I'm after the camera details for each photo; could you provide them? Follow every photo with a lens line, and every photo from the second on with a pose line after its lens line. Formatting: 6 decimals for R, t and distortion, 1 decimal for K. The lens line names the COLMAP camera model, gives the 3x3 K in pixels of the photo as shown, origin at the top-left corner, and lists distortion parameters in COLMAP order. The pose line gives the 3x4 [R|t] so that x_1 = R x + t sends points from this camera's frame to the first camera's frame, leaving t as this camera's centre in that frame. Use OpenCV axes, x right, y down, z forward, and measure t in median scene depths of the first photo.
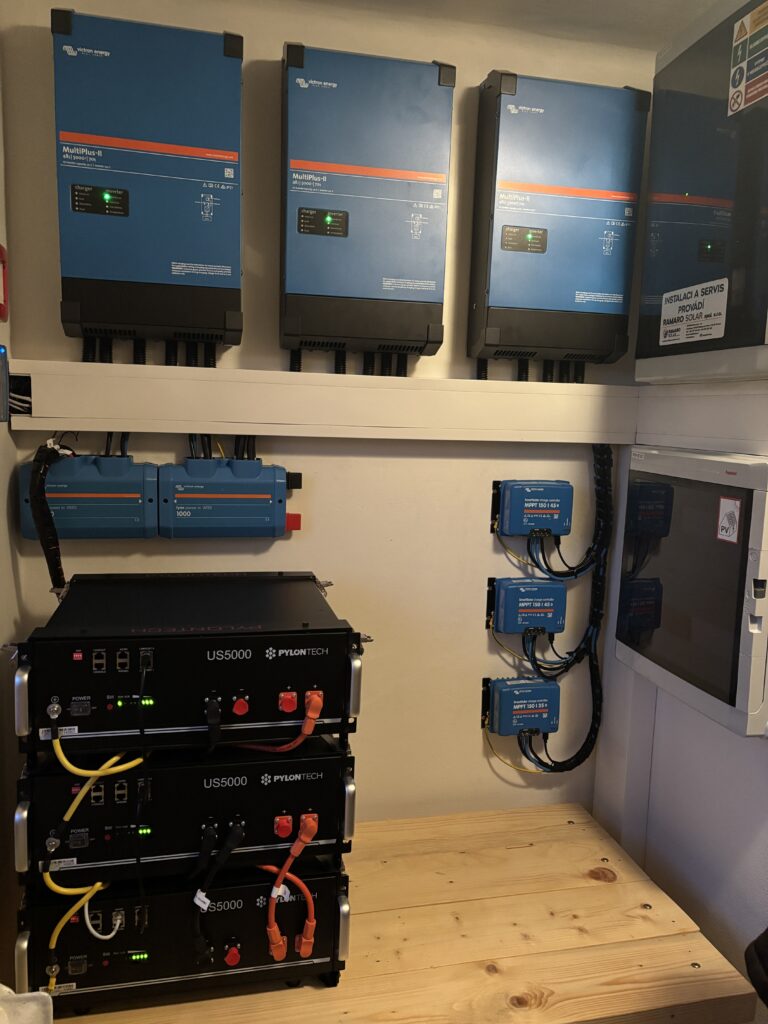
lens RADIAL K [[770.7, 0, 384.0], [0, 770.7, 512.0], [0, 0, 1]] dist [0.068648, -0.073923]
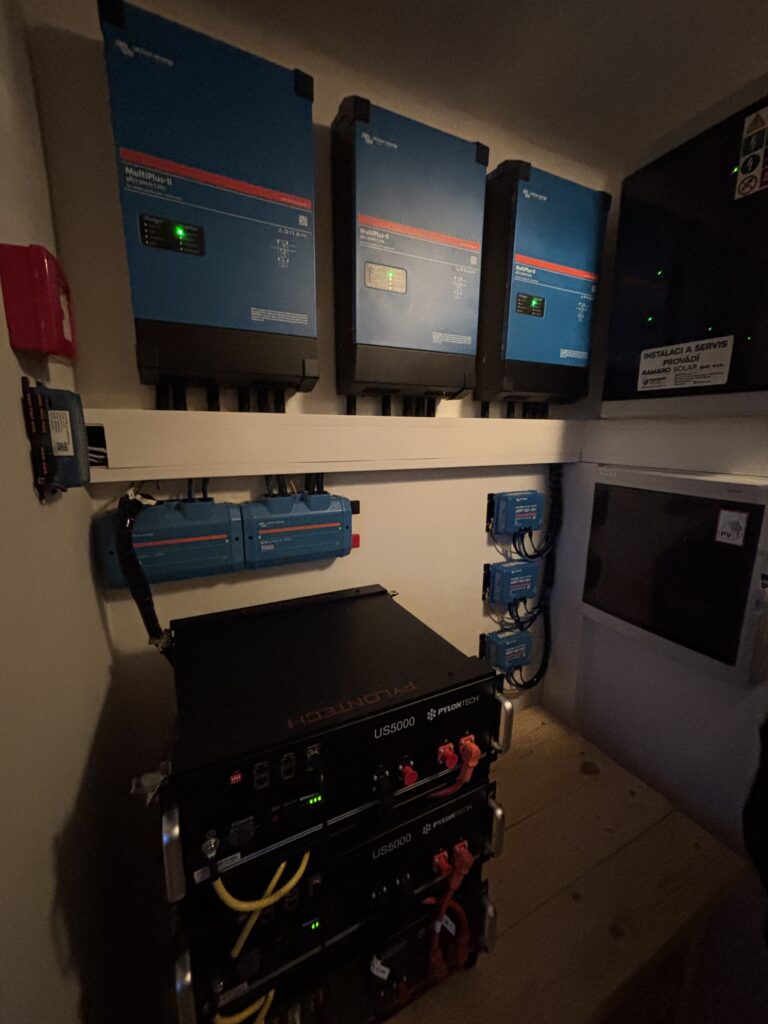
lens RADIAL K [[408.7, 0, 384.0], [0, 408.7, 512.0], [0, 0, 1]] dist [-0.001276, -0.000698]
pose [[0.970830, -0.072253, 0.228624, -0.233348], [0.056186, 0.995521, 0.076029, -0.085484], [-0.233093, -0.060966, 0.970541, 0.411958]]
